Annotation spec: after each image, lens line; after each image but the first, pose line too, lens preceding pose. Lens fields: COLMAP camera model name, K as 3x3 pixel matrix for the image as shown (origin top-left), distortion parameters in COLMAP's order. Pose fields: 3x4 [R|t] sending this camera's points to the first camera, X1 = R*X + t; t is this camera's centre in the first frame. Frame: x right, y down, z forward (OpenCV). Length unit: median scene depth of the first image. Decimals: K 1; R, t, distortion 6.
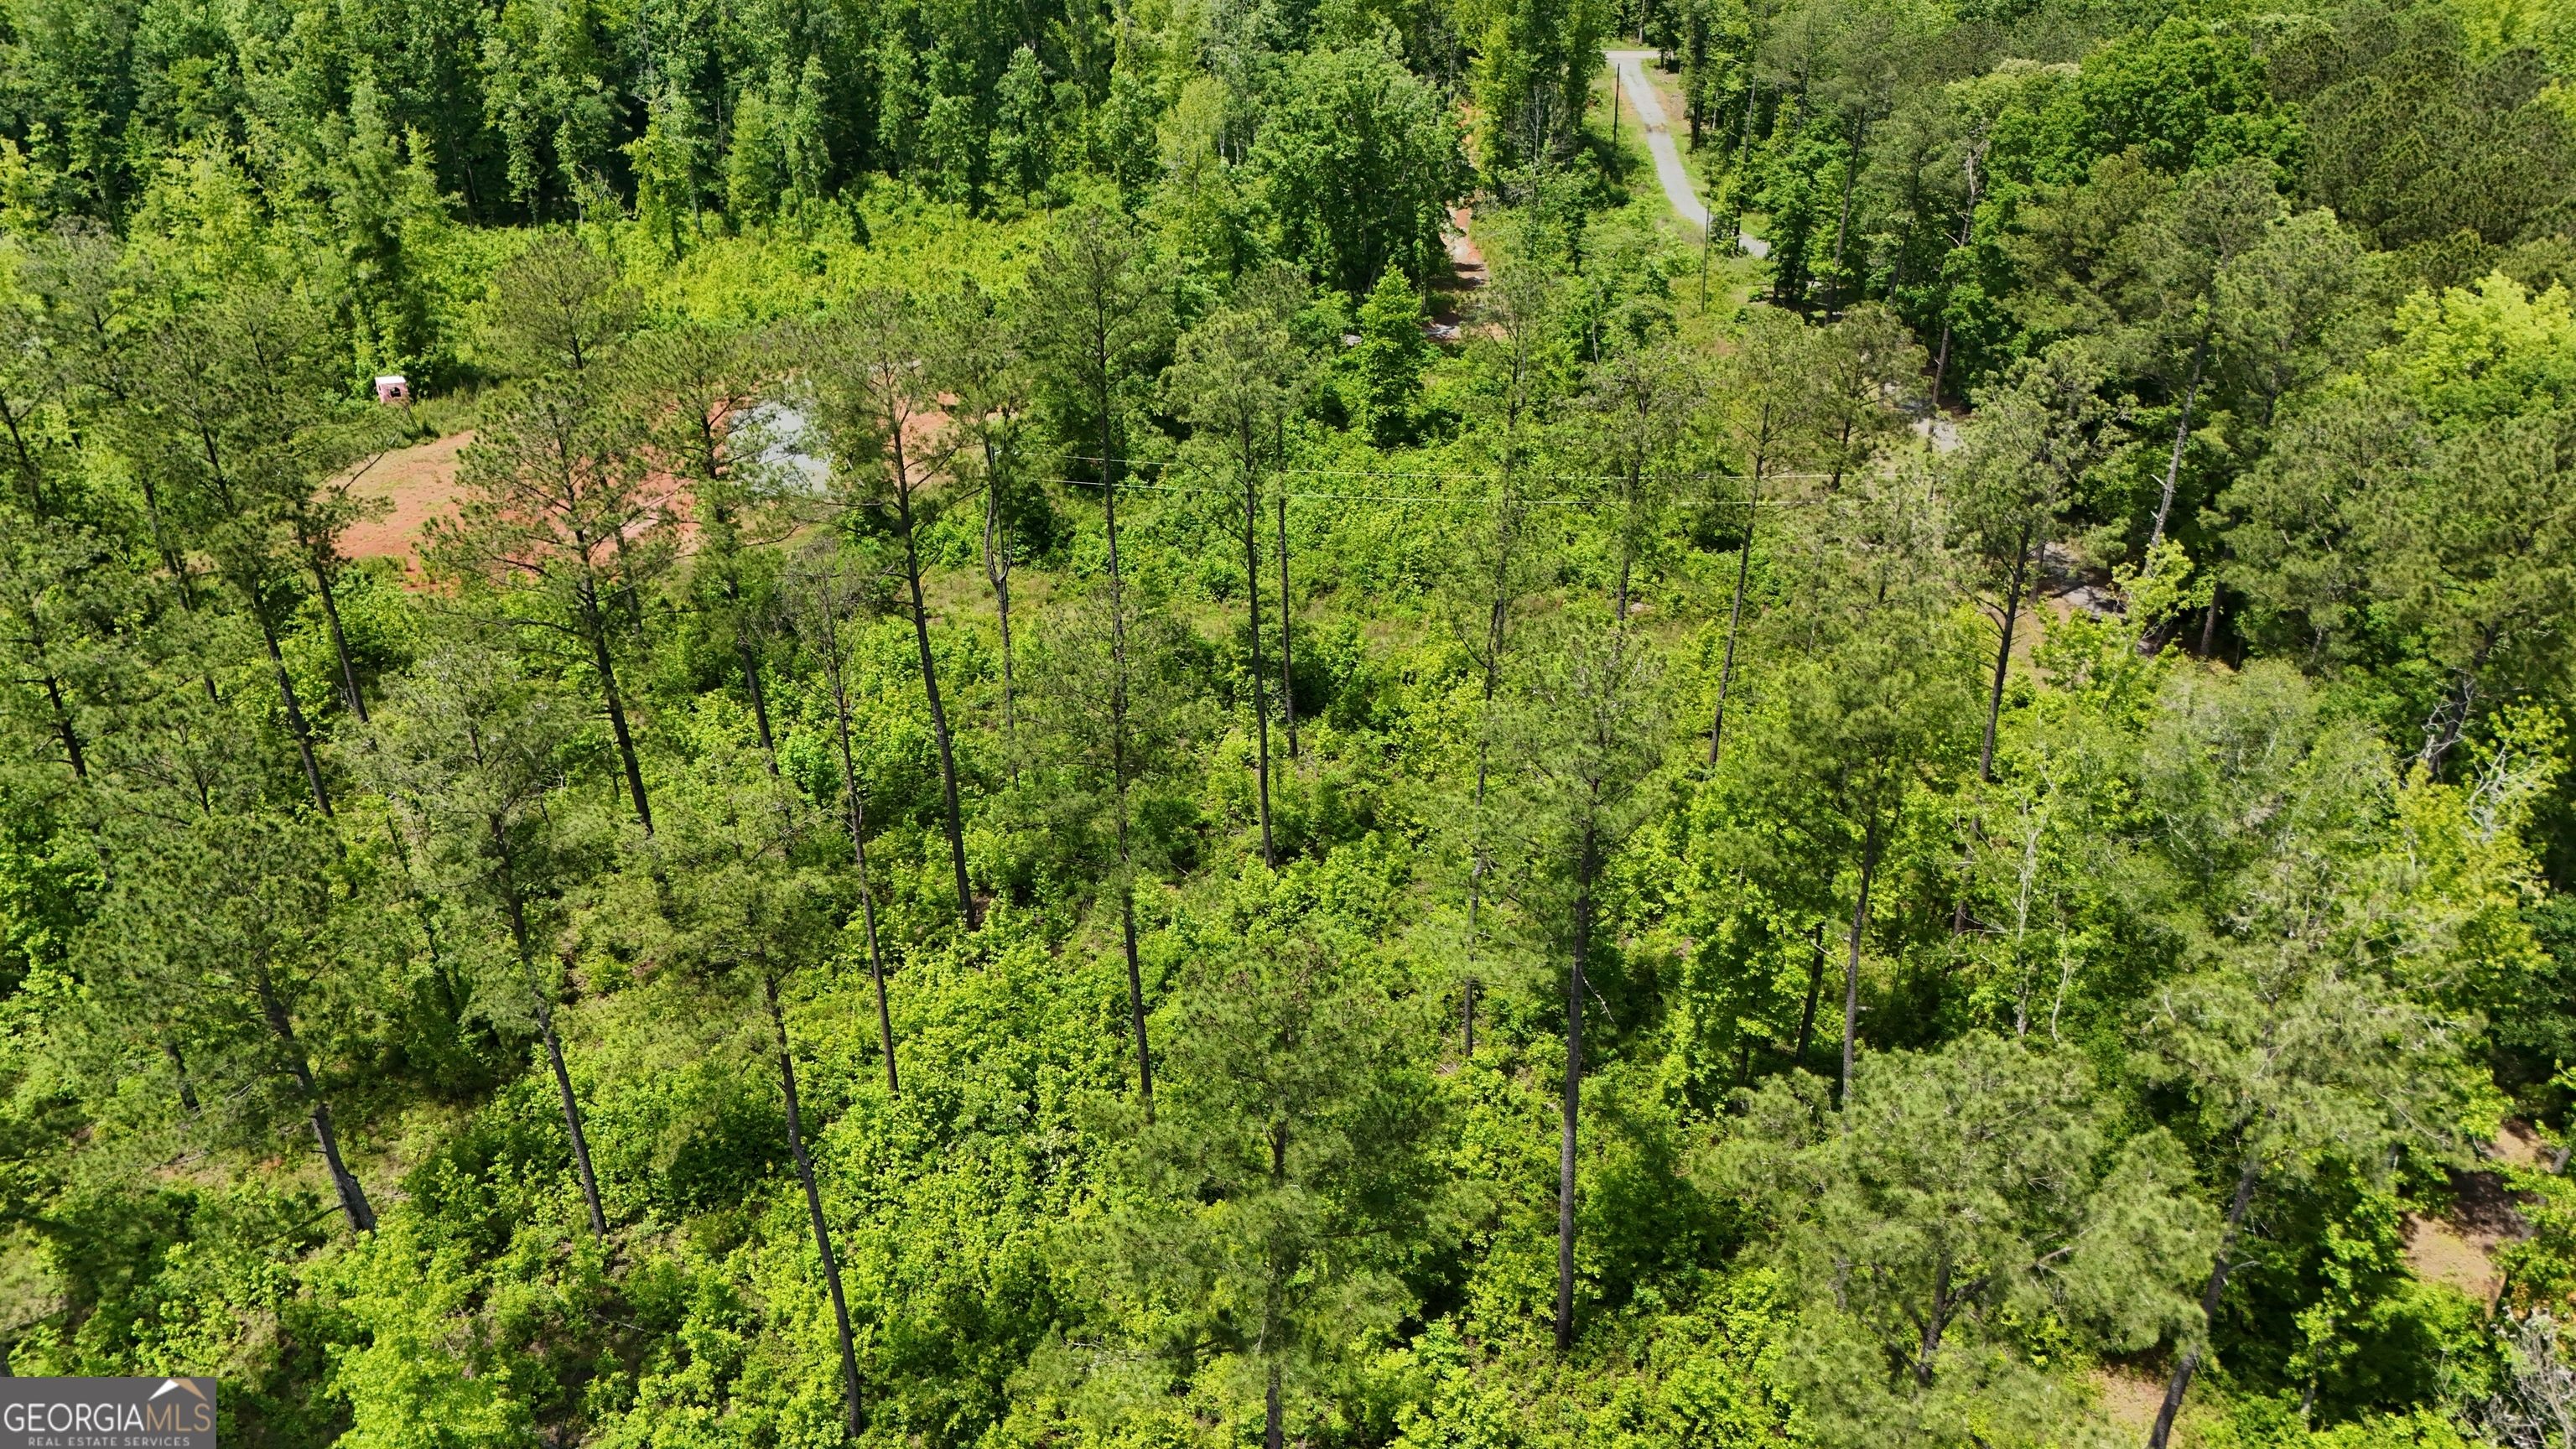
lens RADIAL K [[1900.1, 0, 1289.7], [0, 1900.1, 713.7], [0, 0, 1]] dist [0.085094, -0.094362]
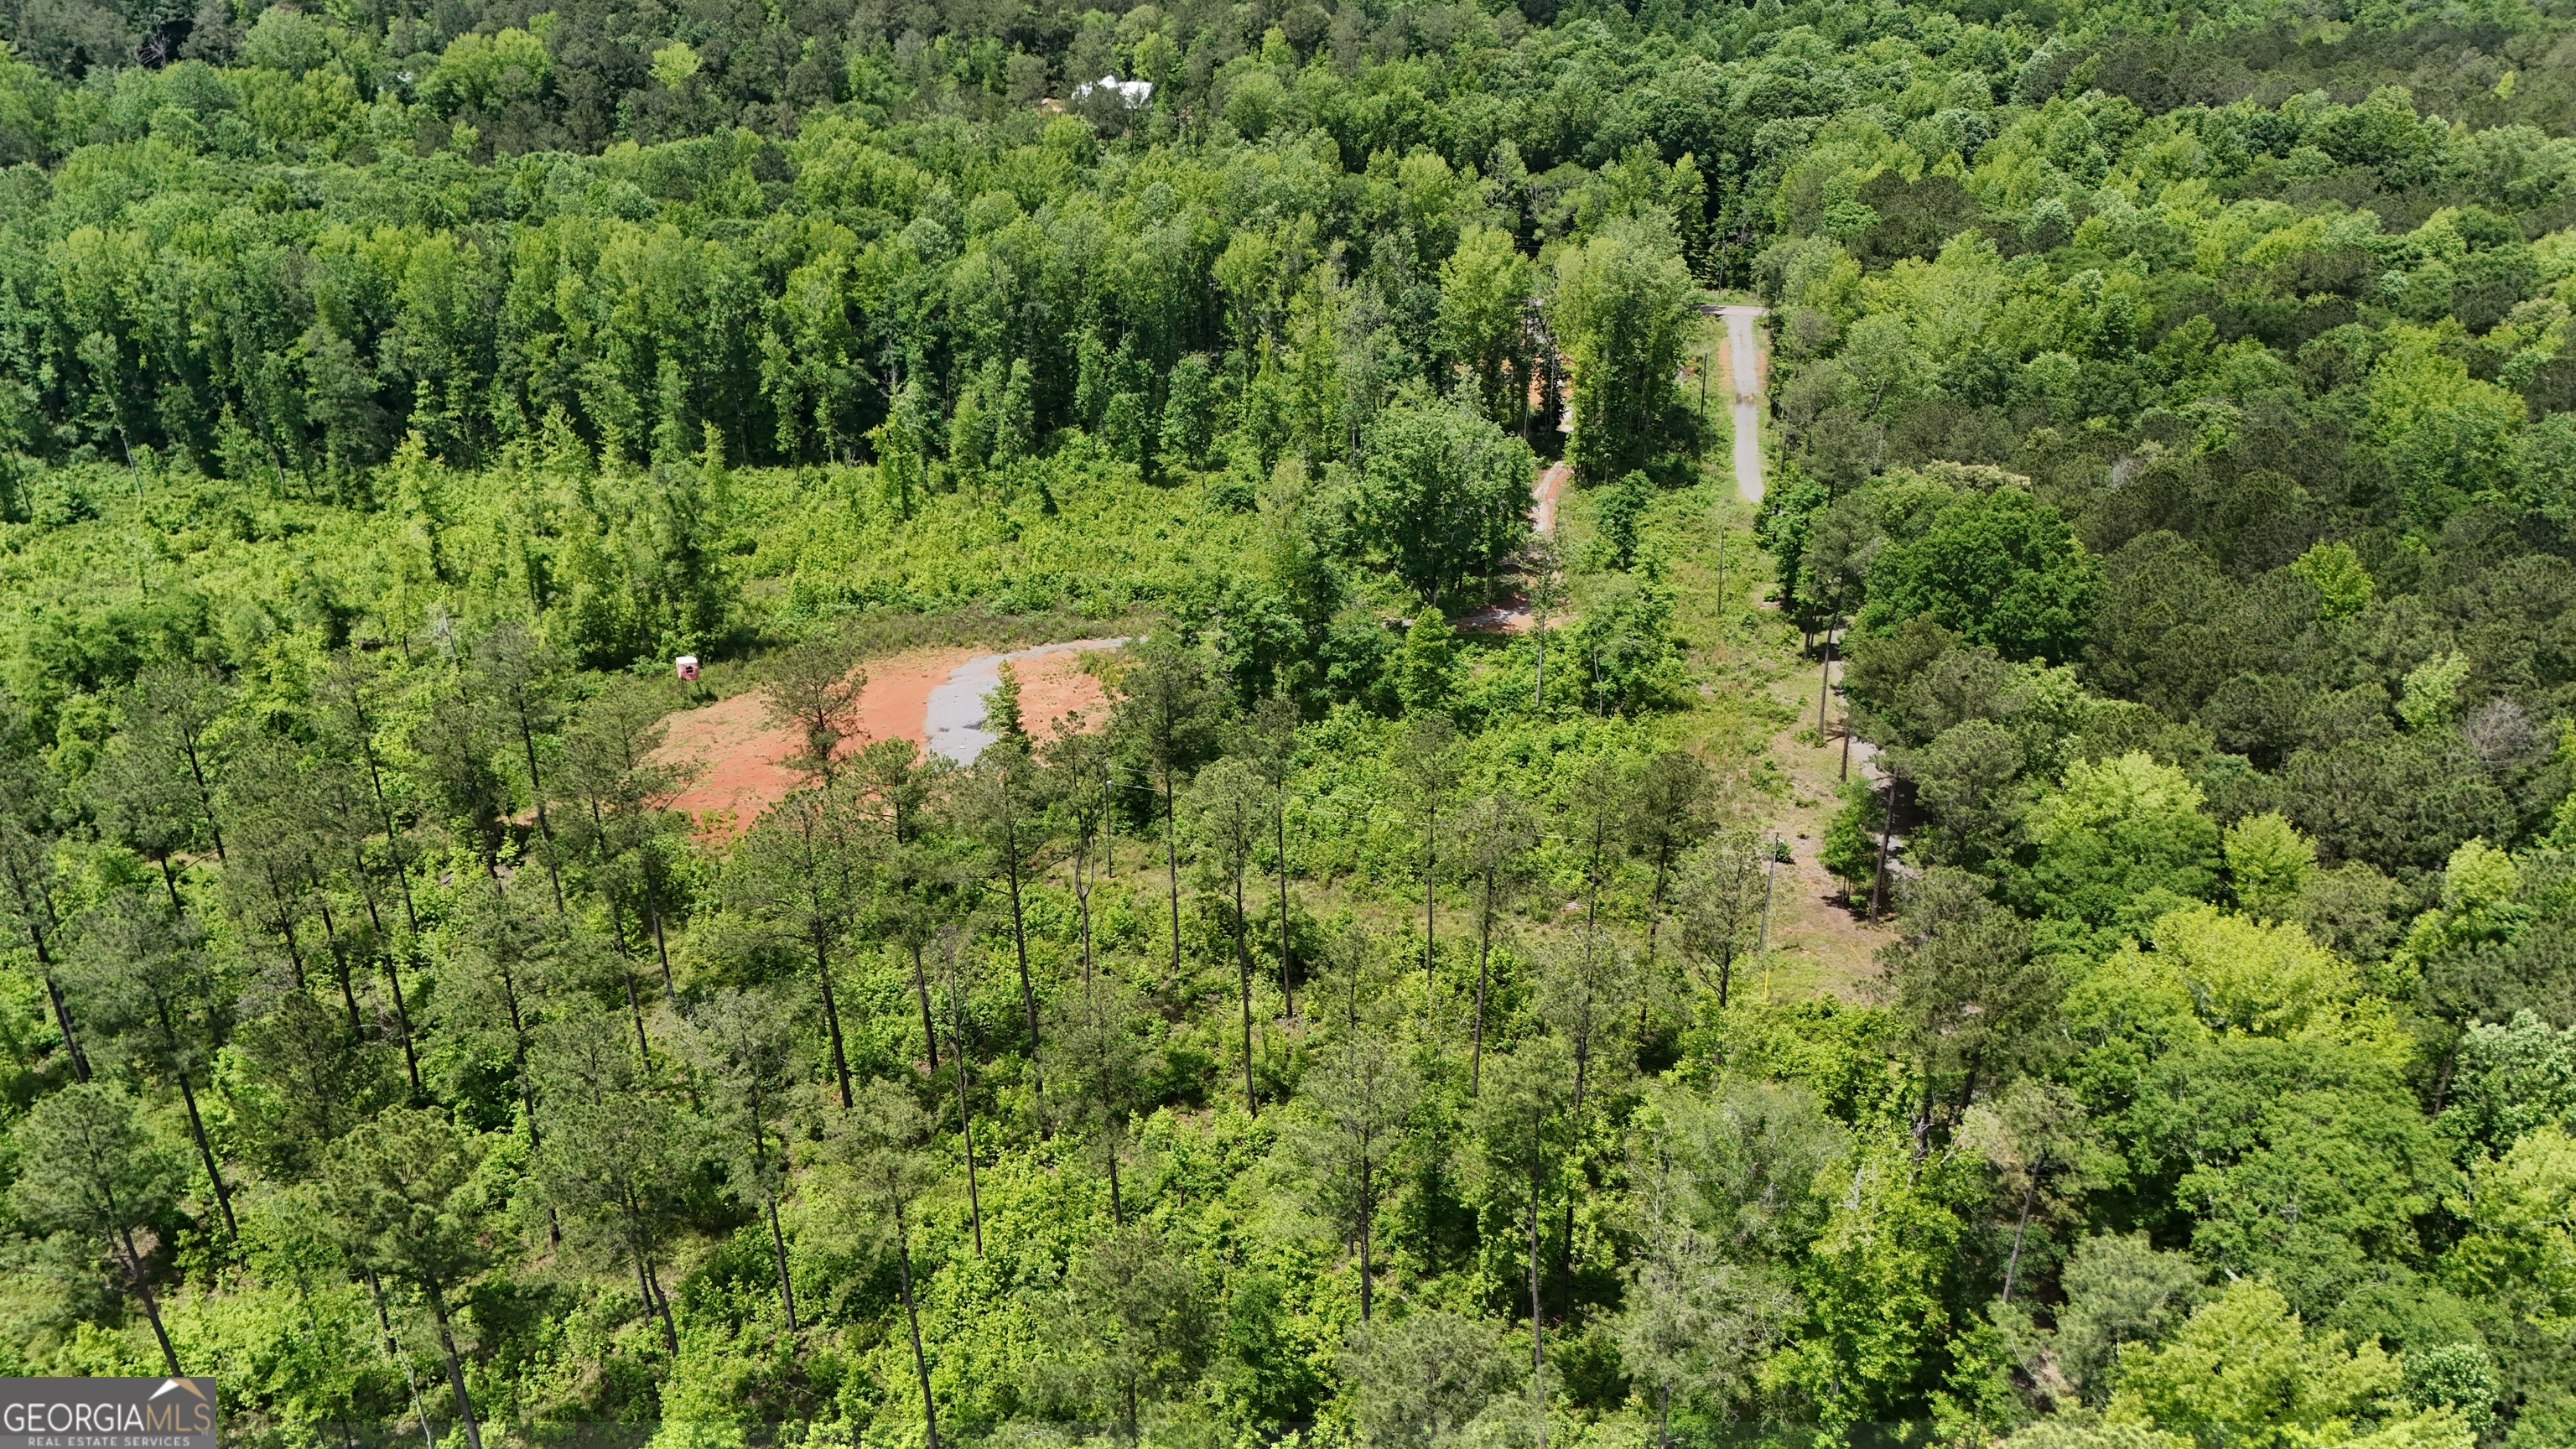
lens RADIAL K [[1948.7, 0, 1293.2], [0, 1948.7, 734.0], [0, 0, 1]] dist [0.087895, -0.119566]
pose [[0.992147, 0.052626, -0.113466, 0.206627], [-0.055330, 0.998251, -0.020818, -0.205795], [0.112172, 0.026932, 0.993324, -0.571919]]
